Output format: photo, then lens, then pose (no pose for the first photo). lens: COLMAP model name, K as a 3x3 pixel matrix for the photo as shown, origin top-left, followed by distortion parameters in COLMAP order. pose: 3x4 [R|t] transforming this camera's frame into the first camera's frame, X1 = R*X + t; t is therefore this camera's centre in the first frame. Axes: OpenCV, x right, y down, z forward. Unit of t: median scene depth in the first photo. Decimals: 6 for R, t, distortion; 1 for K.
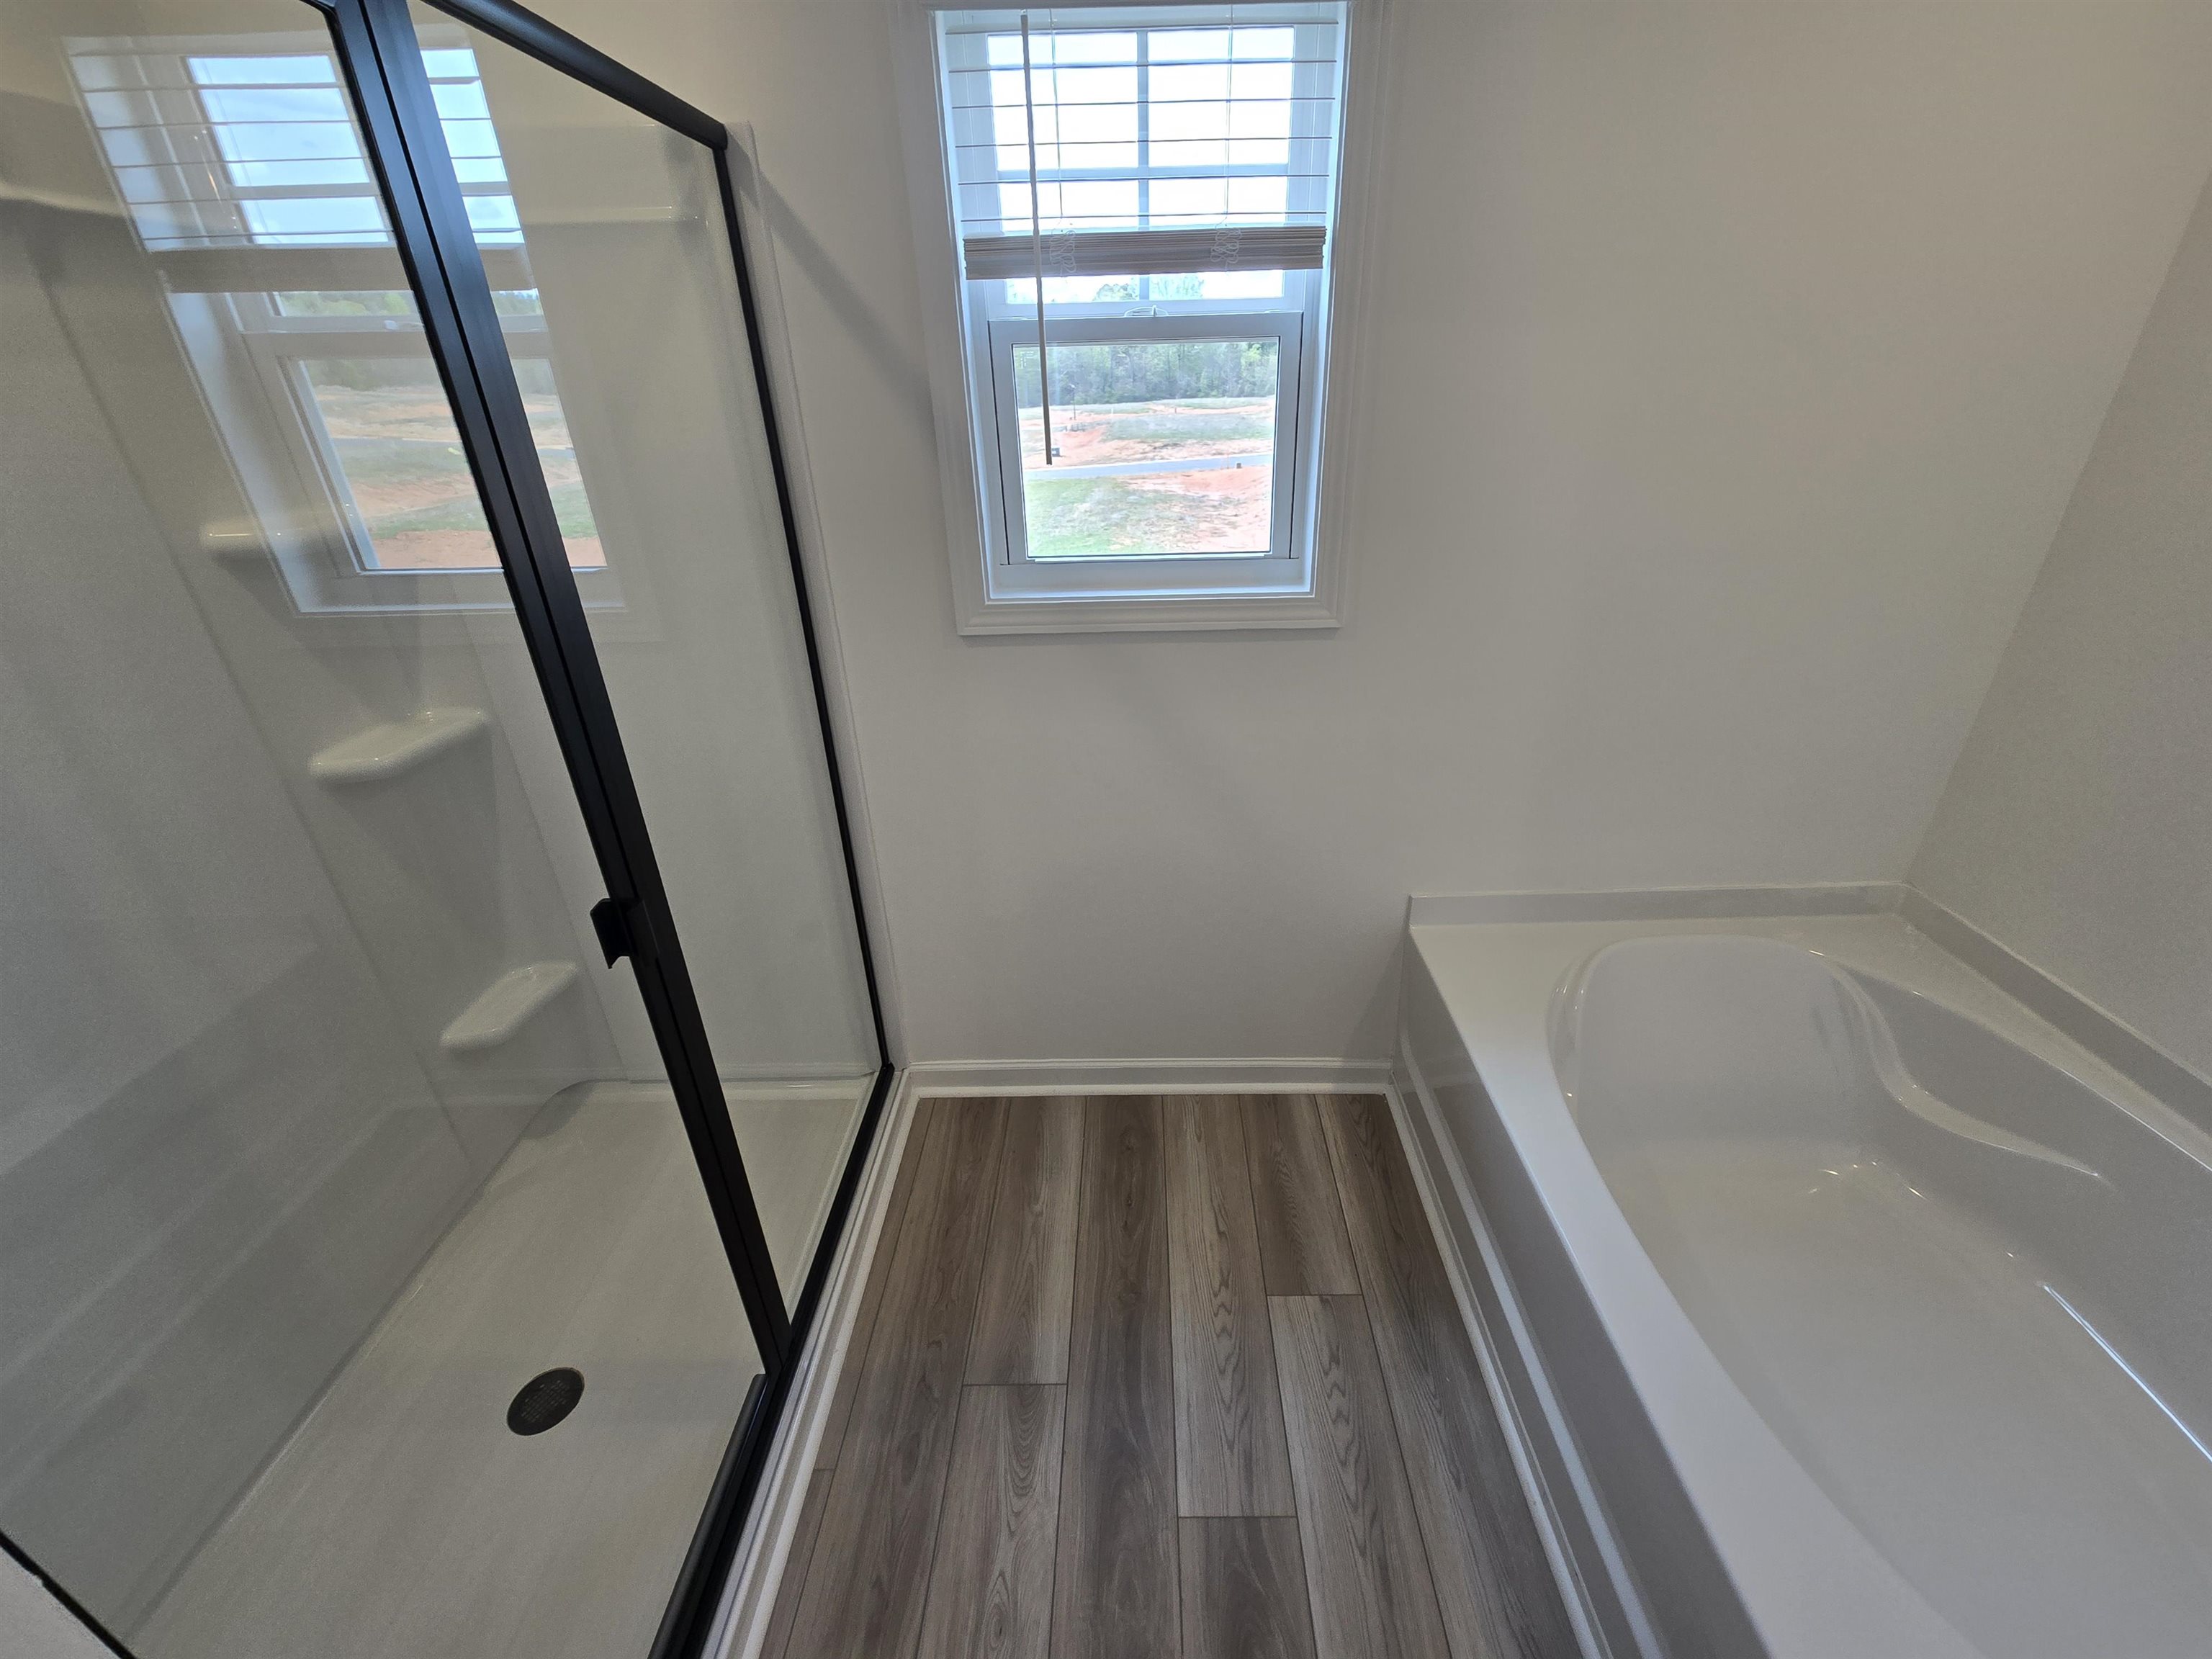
lens RADIAL K [[910.2, 0, 1110.9], [0, 910.2, 816.6], [0, 0, 1]] dist [-0.001171, 0.000089]
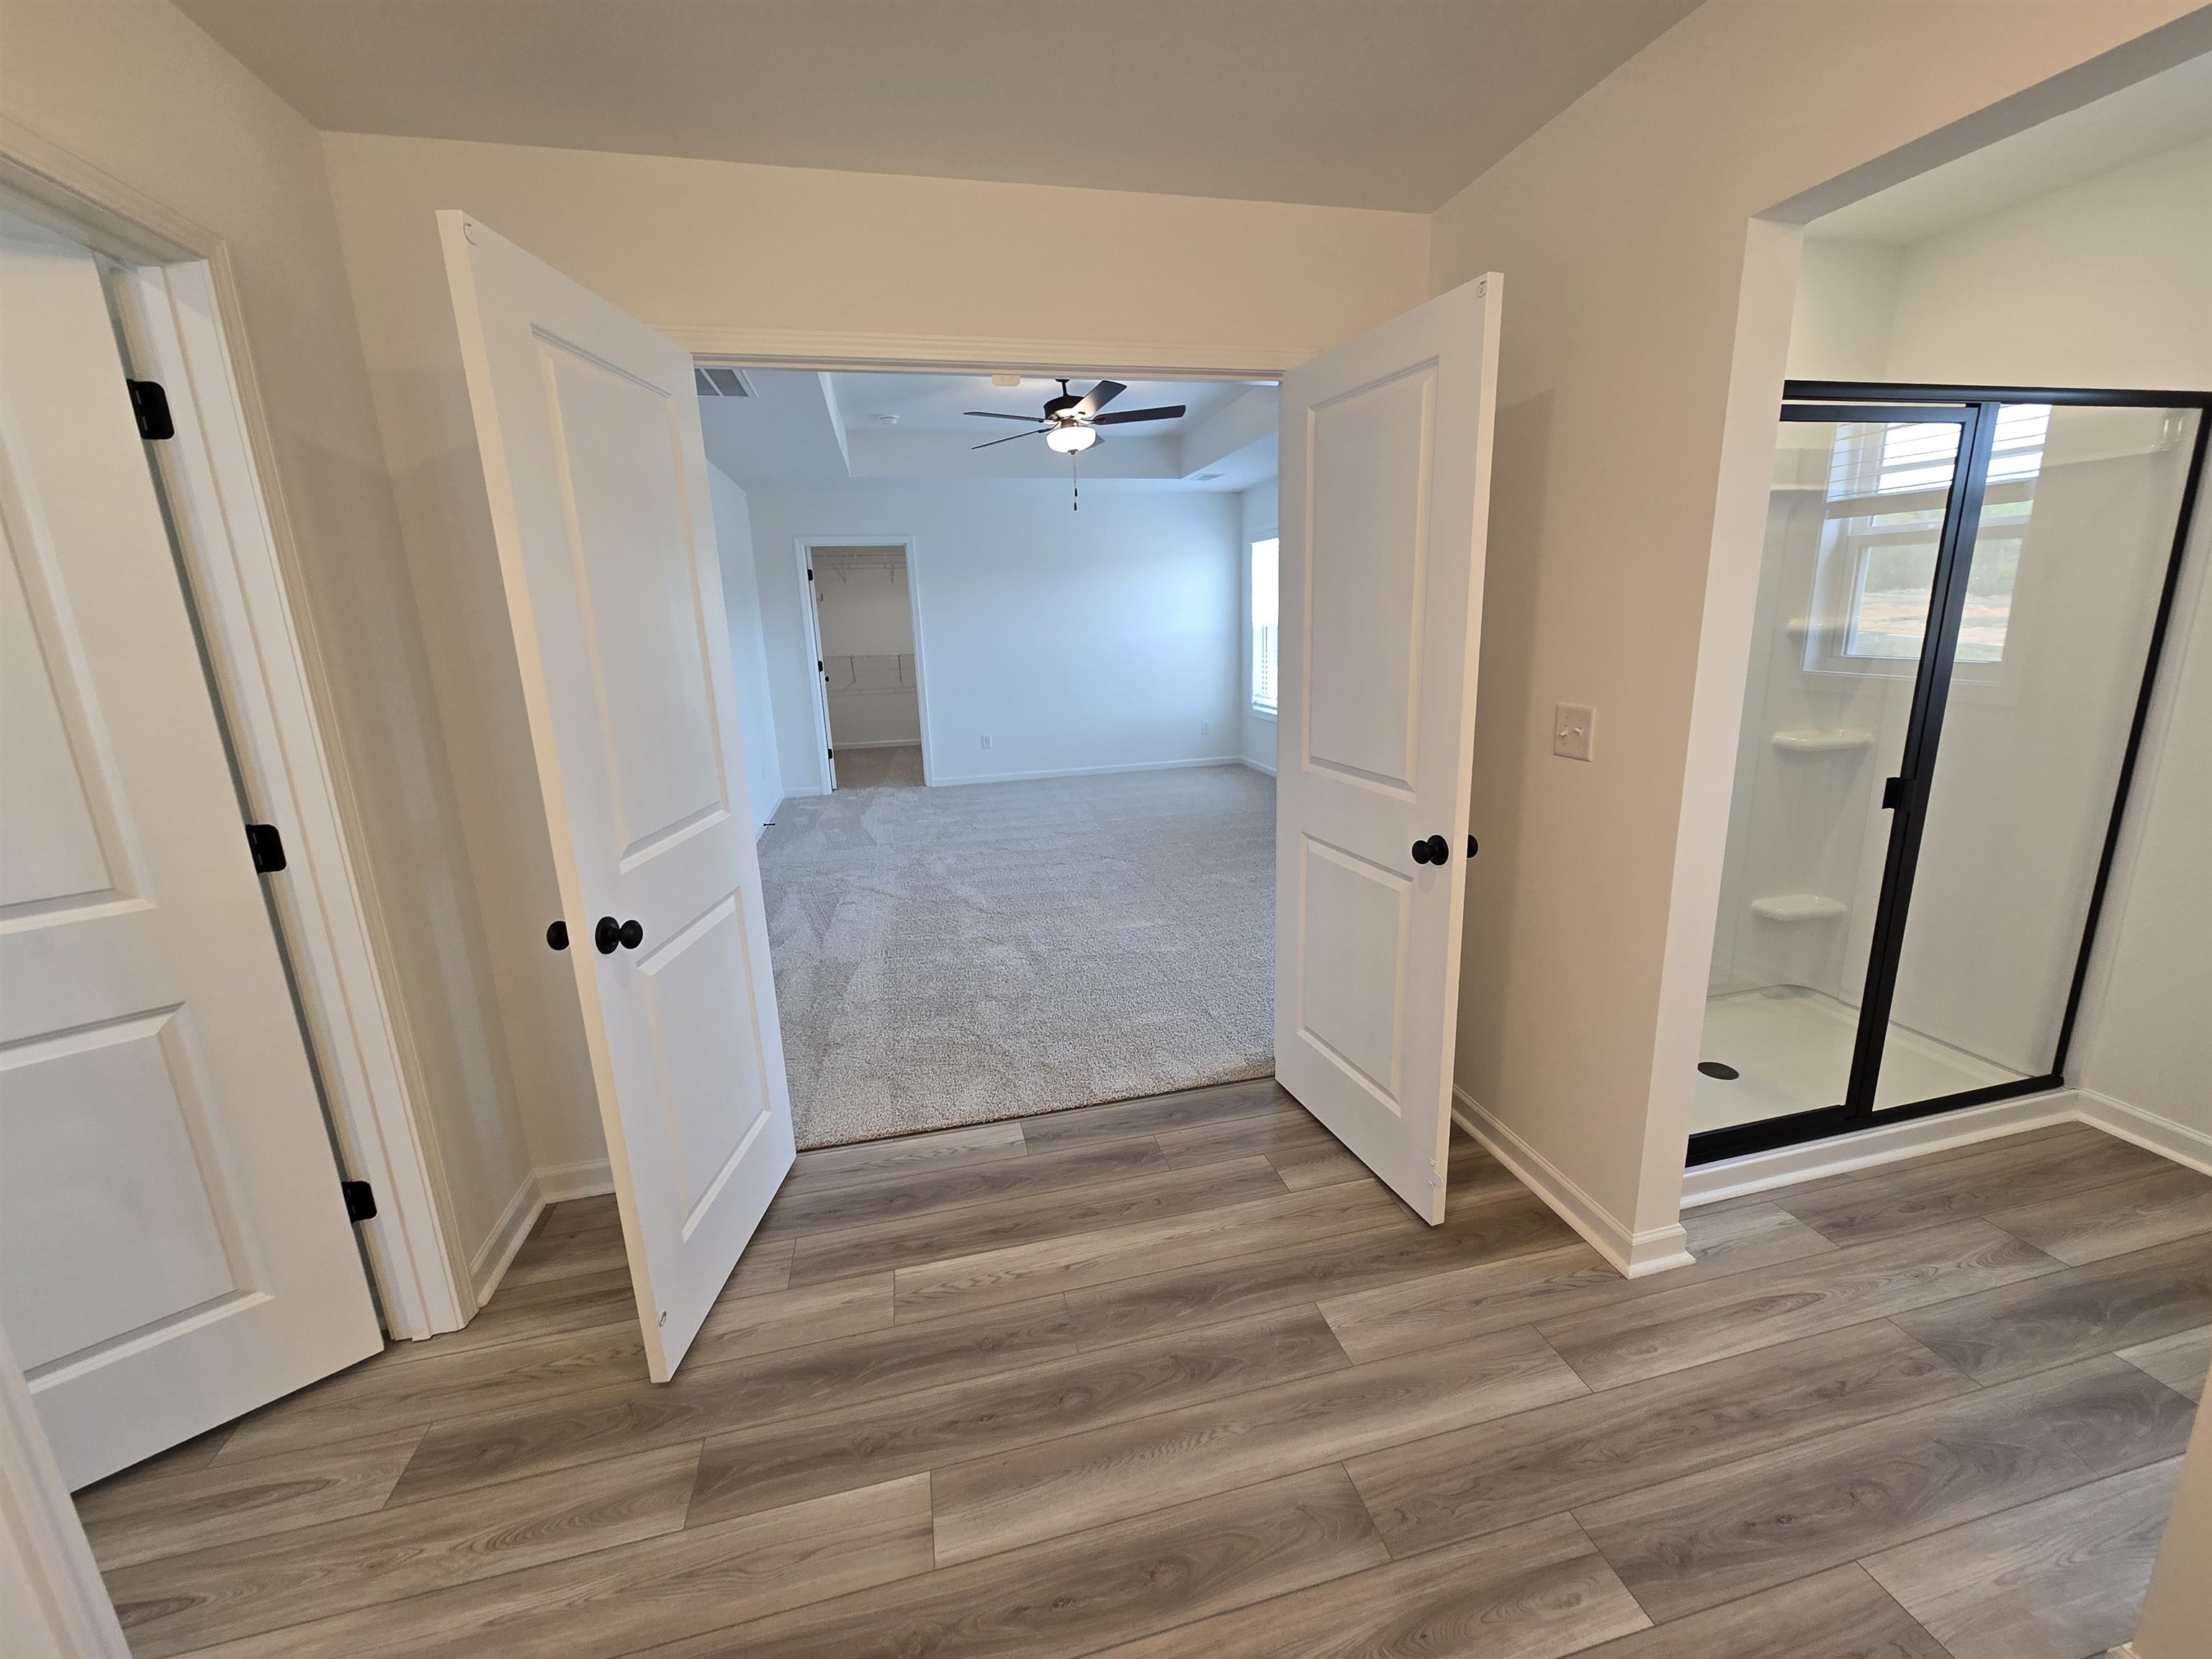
lens RADIAL K [[910.2, 0, 1100.1], [0, 910.2, 841.5], [0, 0, 1]] dist [-0.001171, 0.000089]
pose [[0.240915, 0.244809, -0.939164, 0.728217], [-0.414745, 0.900829, 0.128425, 0.524324], [0.877466, 0.358574, 0.318557, -0.884766]]
